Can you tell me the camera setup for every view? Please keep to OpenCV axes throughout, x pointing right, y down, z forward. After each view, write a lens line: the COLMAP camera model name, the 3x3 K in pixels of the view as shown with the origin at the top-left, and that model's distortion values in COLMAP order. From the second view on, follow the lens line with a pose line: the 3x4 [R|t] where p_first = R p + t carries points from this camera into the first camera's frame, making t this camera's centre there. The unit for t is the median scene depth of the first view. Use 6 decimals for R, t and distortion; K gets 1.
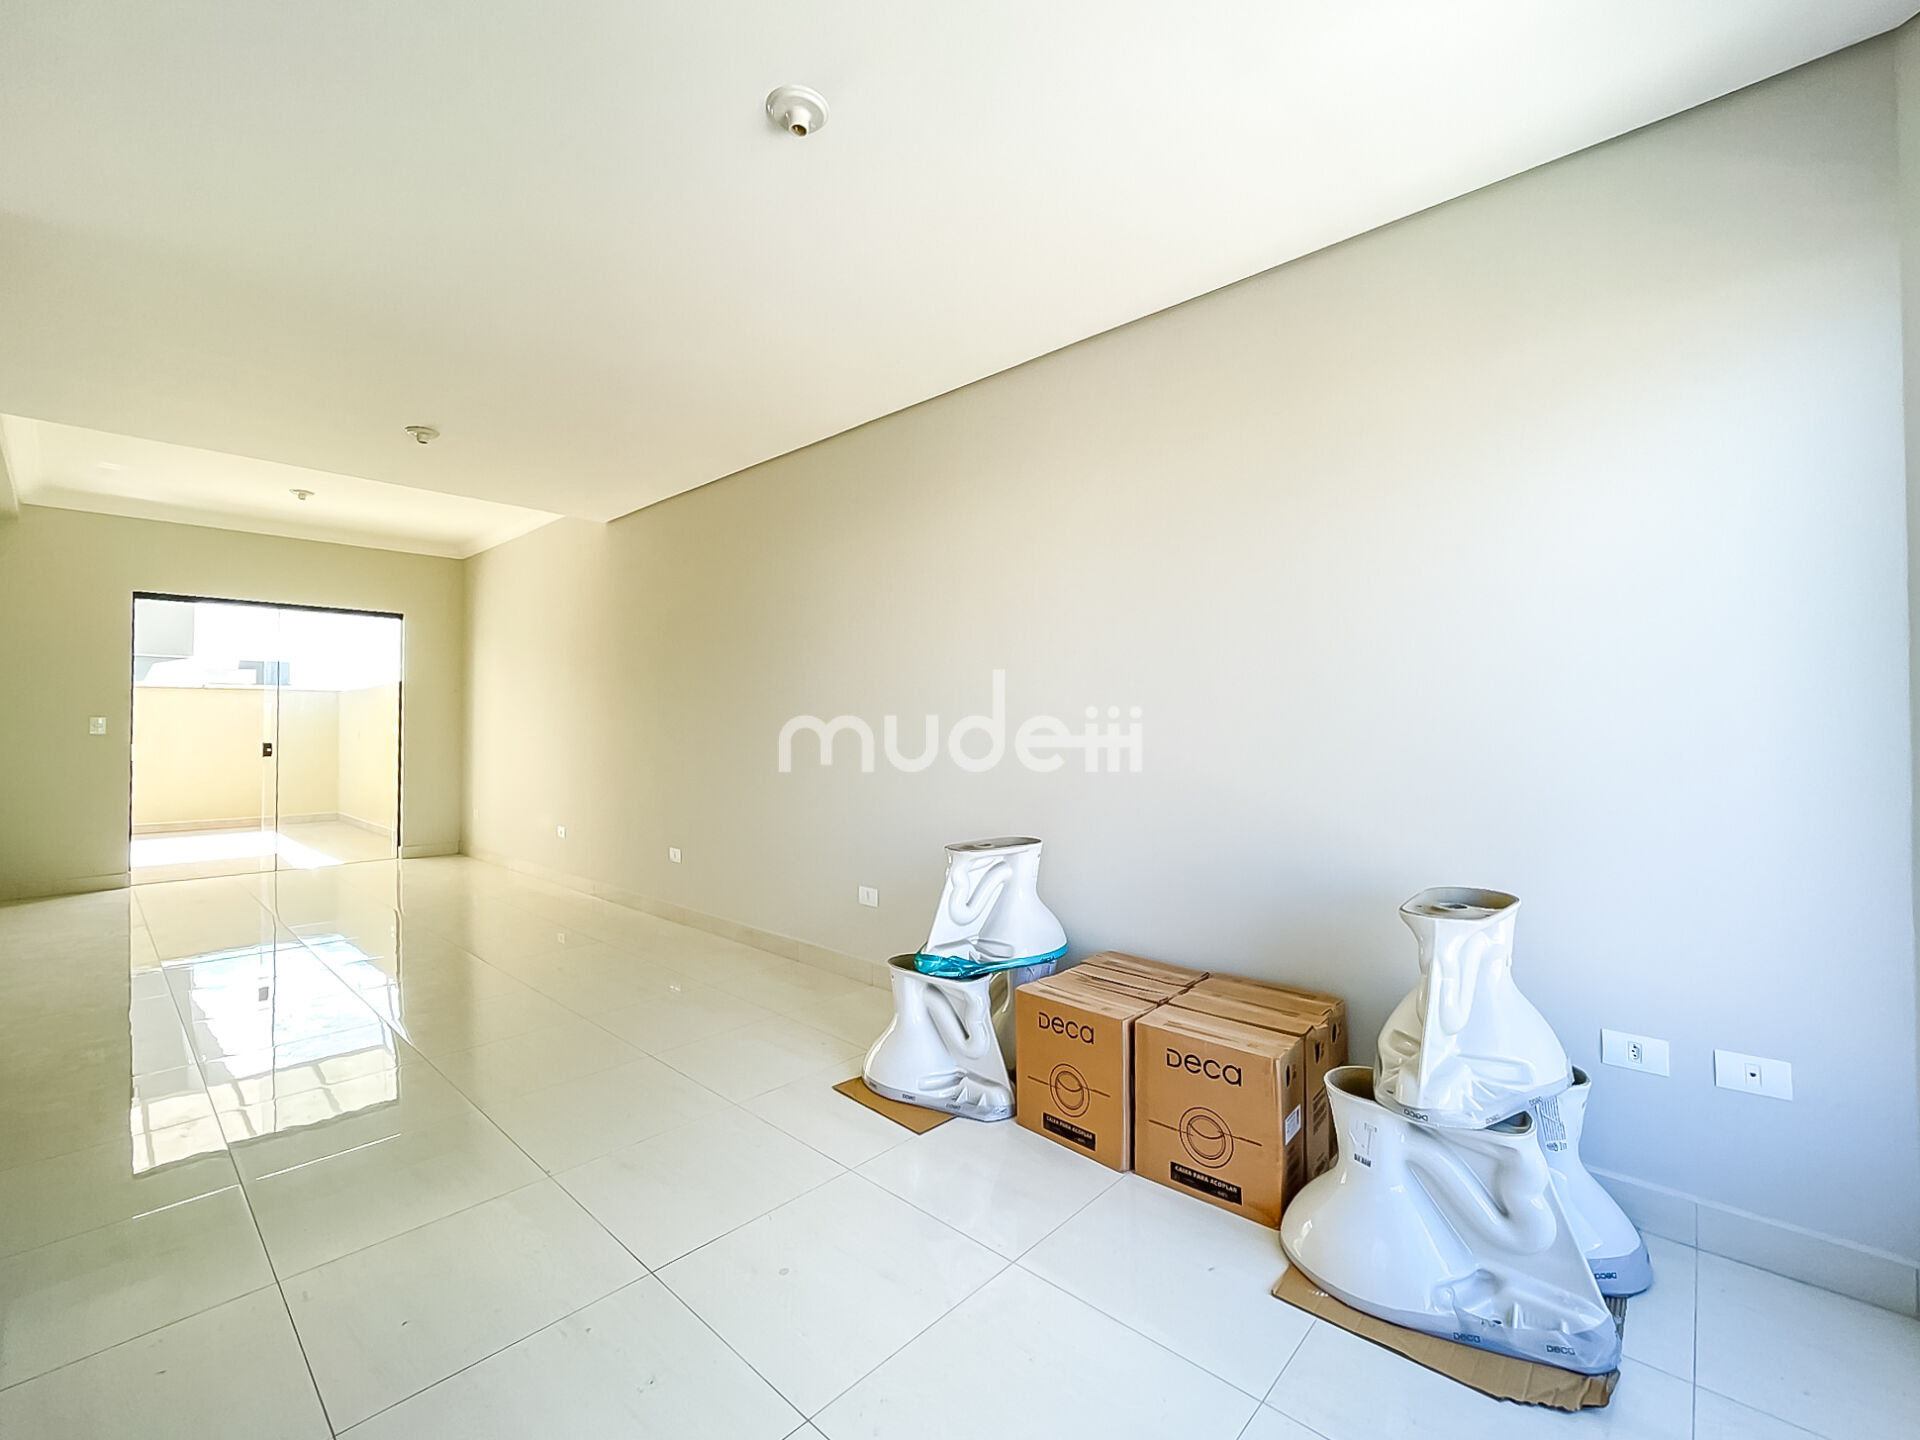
lens RADIAL K [[812.5, 0, 965.6], [0, 812.5, 717.4], [0, 0, 1]] dist [-0.000045, -0.000189]
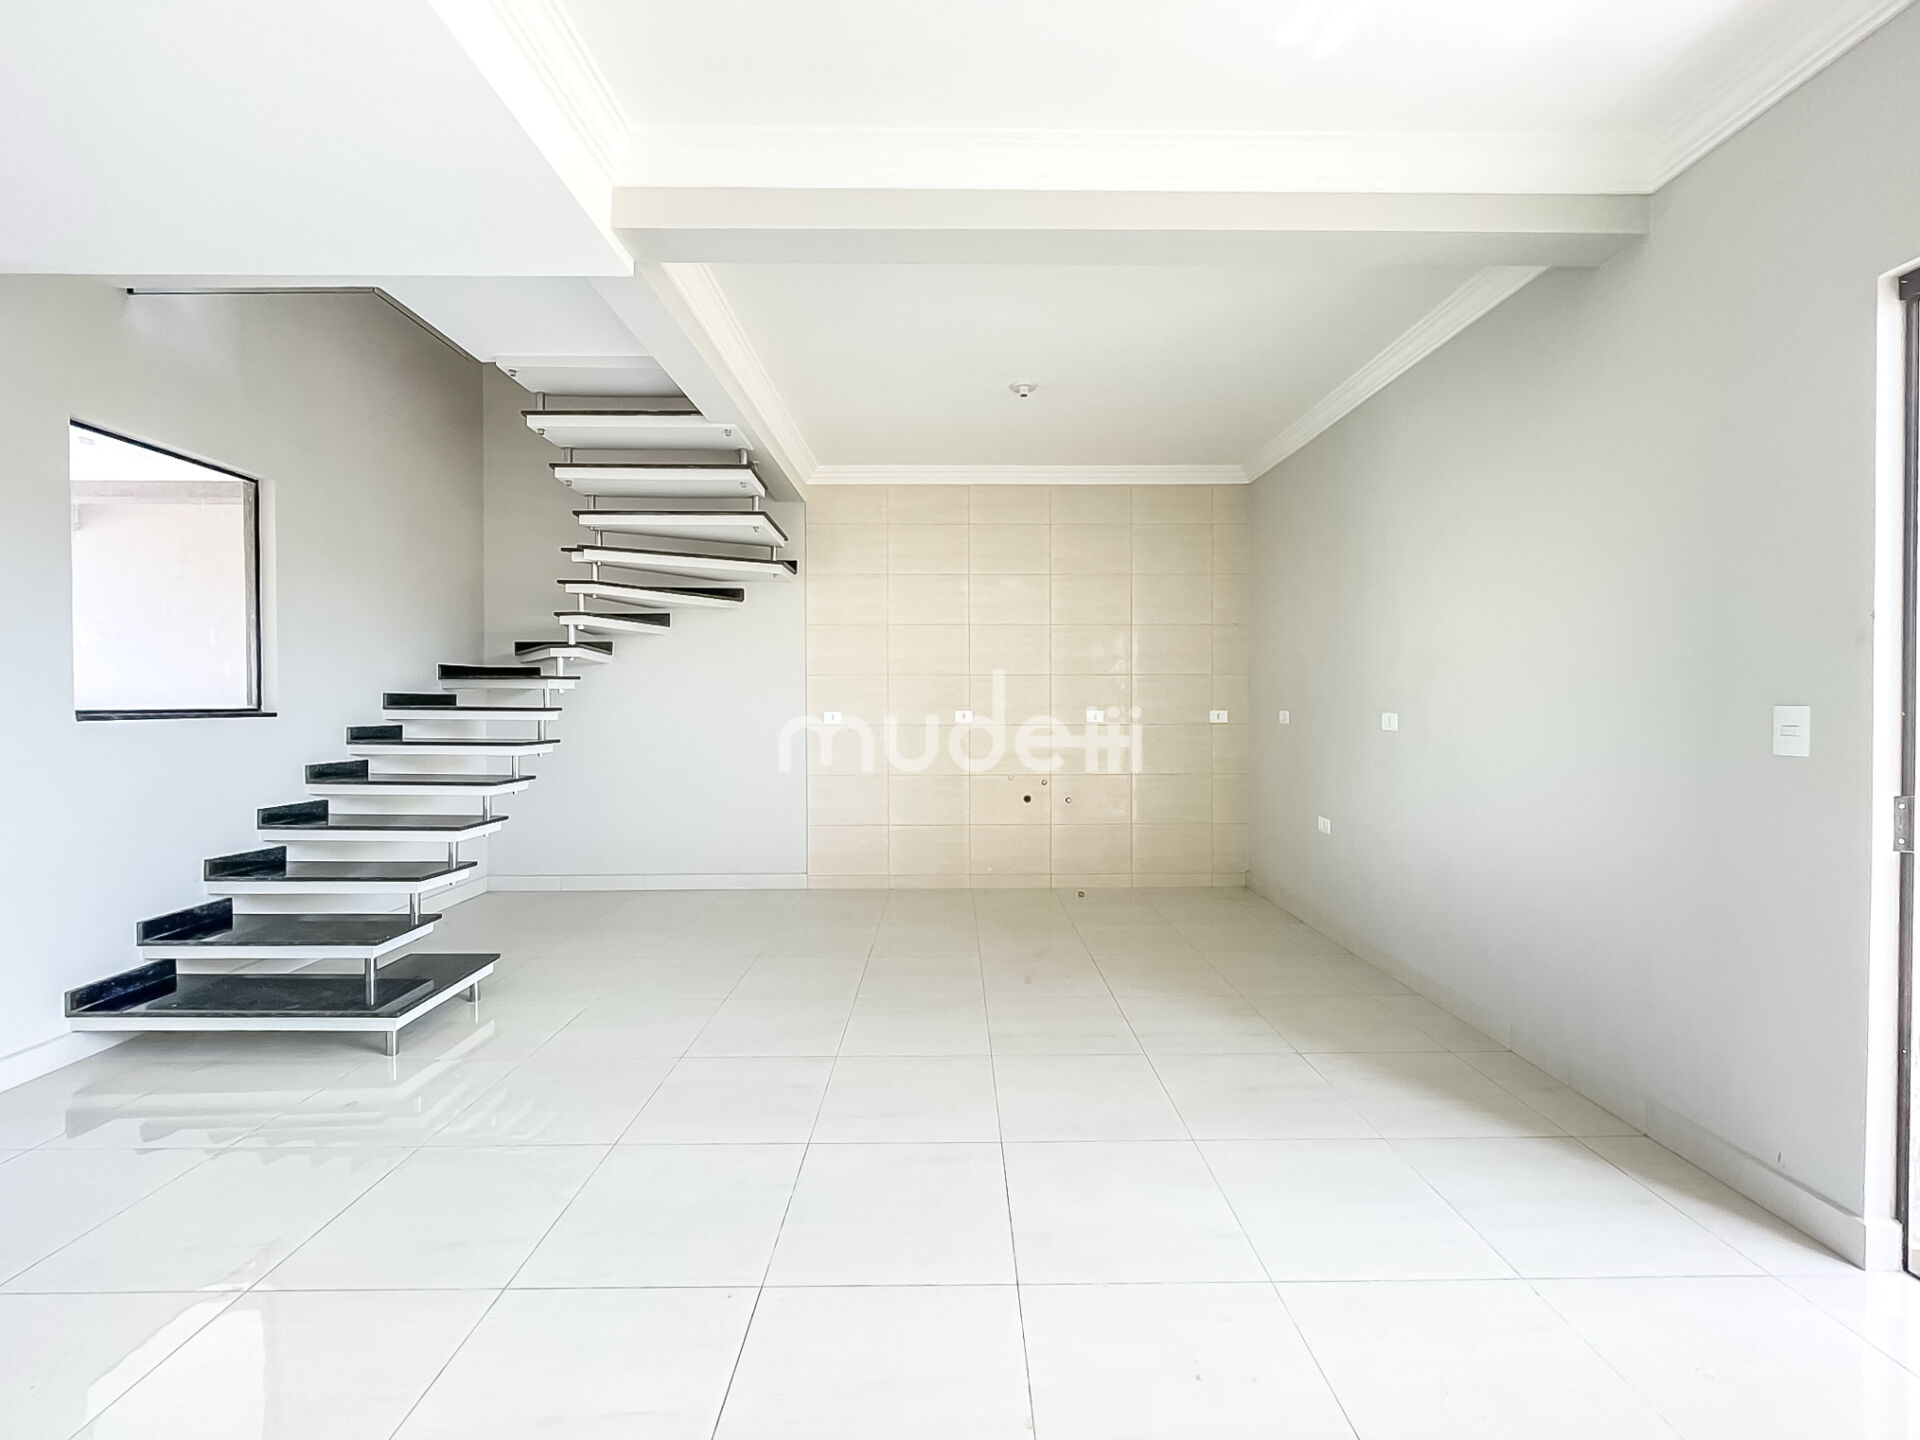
lens RADIAL K [[774.9, 0, 949.9], [0, 774.9, 714.6], [0, 0, 1]] dist [-0.002228, -0.000342]
pose [[-0.735723, 0.016050, -0.677093, -1.284555], [0.013544, 0.999868, 0.008983, -0.008835], [0.677148, -0.002562, -0.735843, 2.116092]]
